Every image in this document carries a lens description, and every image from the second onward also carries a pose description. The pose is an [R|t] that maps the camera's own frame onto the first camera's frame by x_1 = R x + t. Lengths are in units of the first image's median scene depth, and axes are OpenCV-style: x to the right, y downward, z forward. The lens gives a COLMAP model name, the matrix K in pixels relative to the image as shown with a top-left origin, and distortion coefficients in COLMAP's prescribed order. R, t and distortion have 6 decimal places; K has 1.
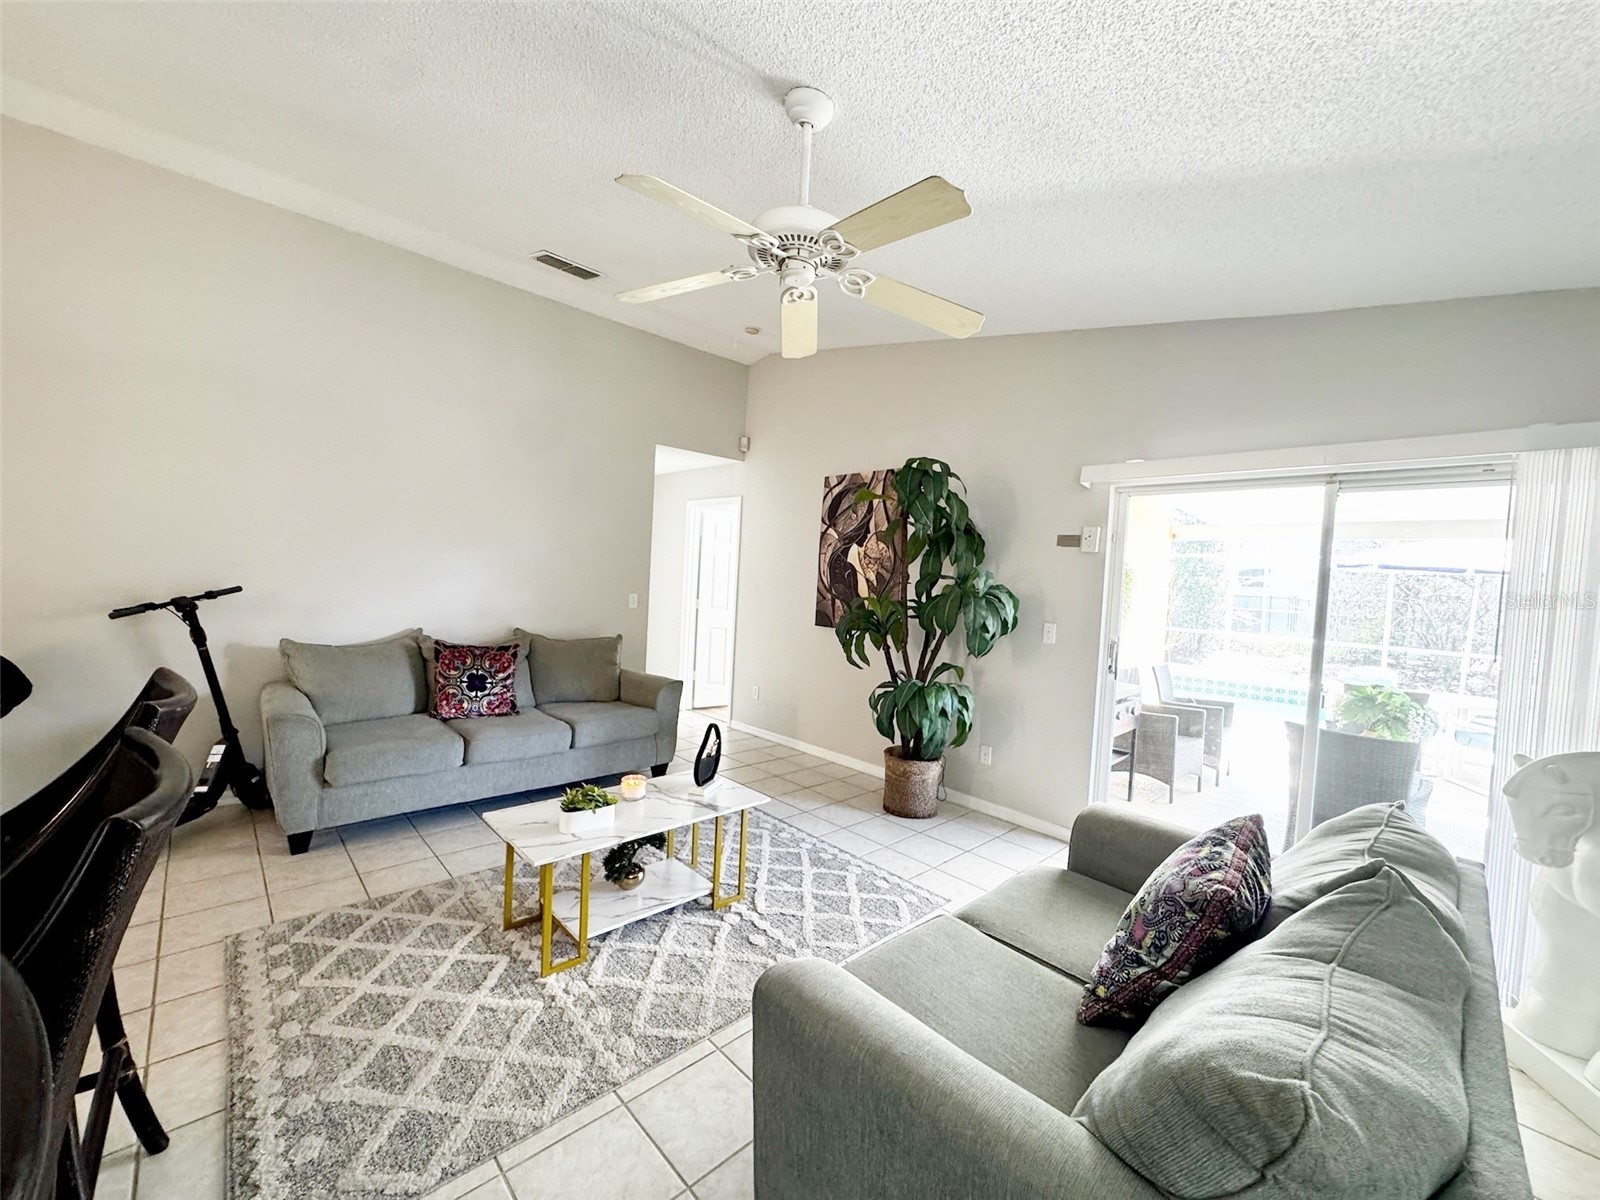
lens RADIAL K [[636.4, 0, 799.8], [0, 636.4, 601.9], [0, 0, 1]] dist [-0.003115, 0.000266]
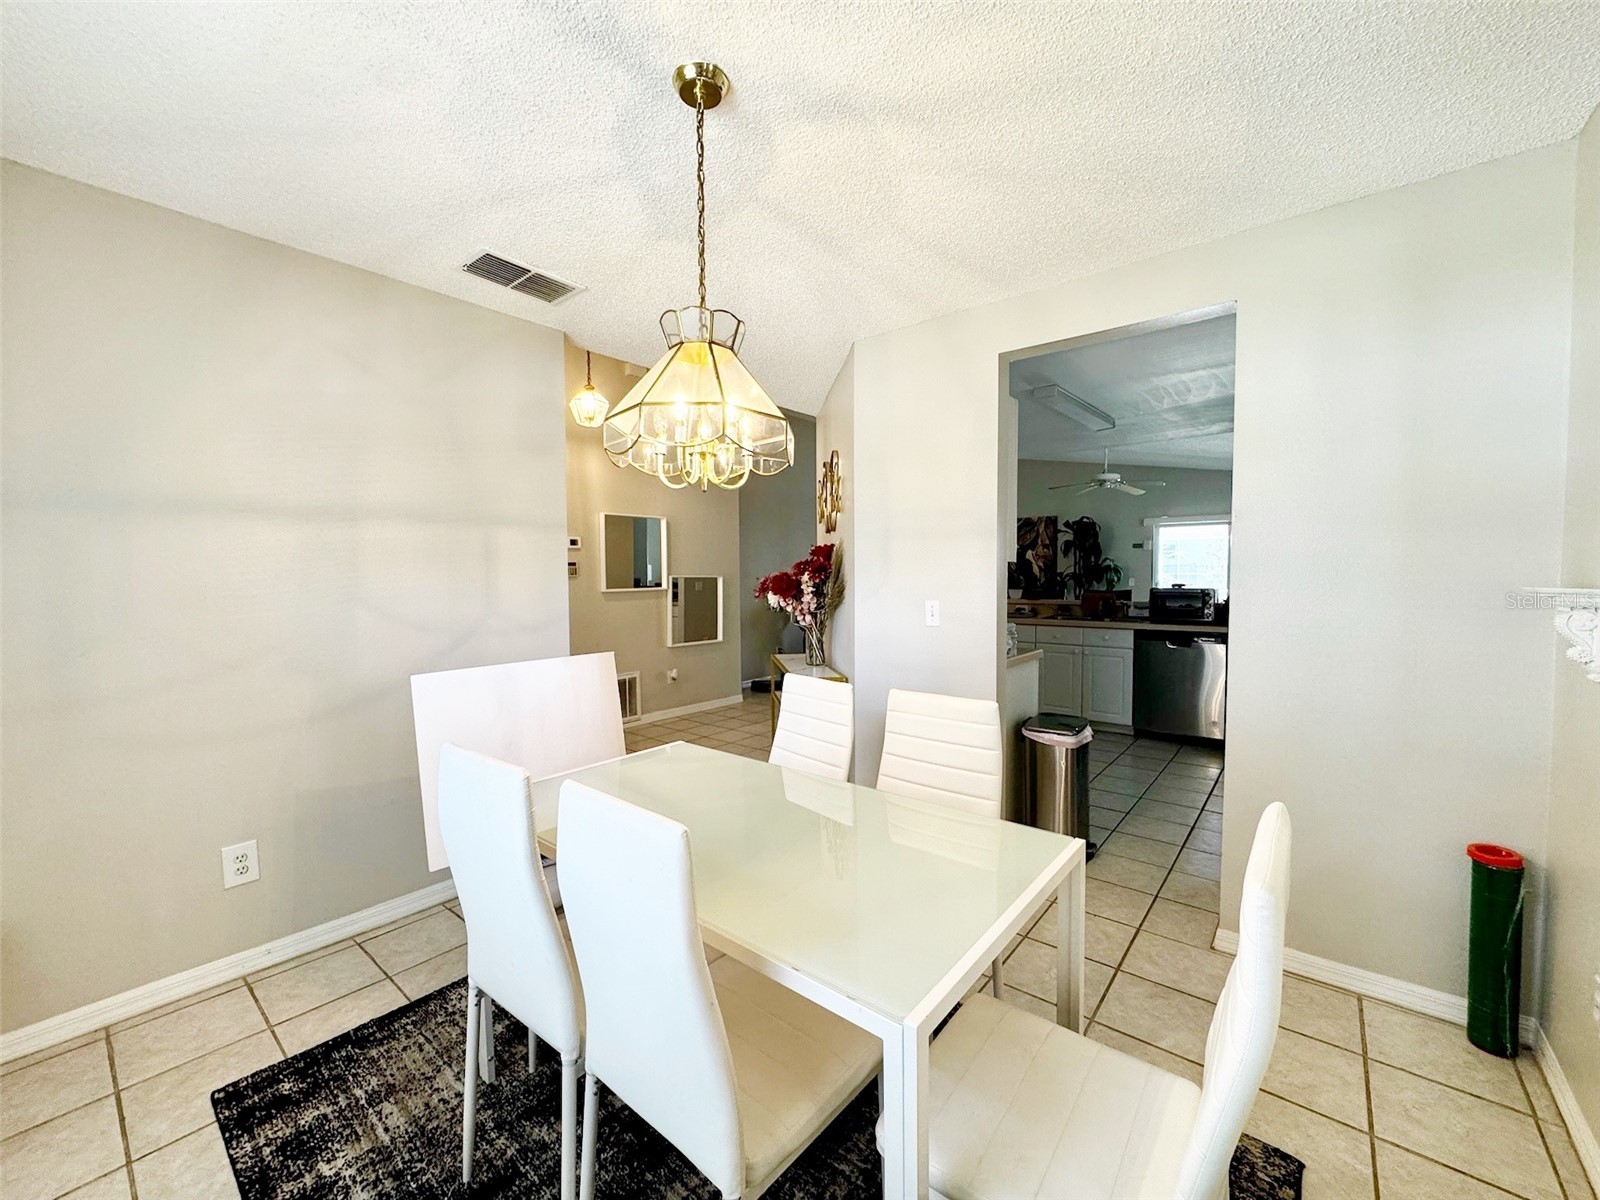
lens RADIAL K [[636.4, 0, 799.8], [0, 636.4, 601.9], [0, 0, 1]] dist [-0.003115, 0.000266]
pose [[0.991000, -0.061357, 0.118970, -1.211436], [0.060307, 0.998103, 0.012406, 0.016994], [-0.119505, -0.005119, 0.992820, -1.356884]]
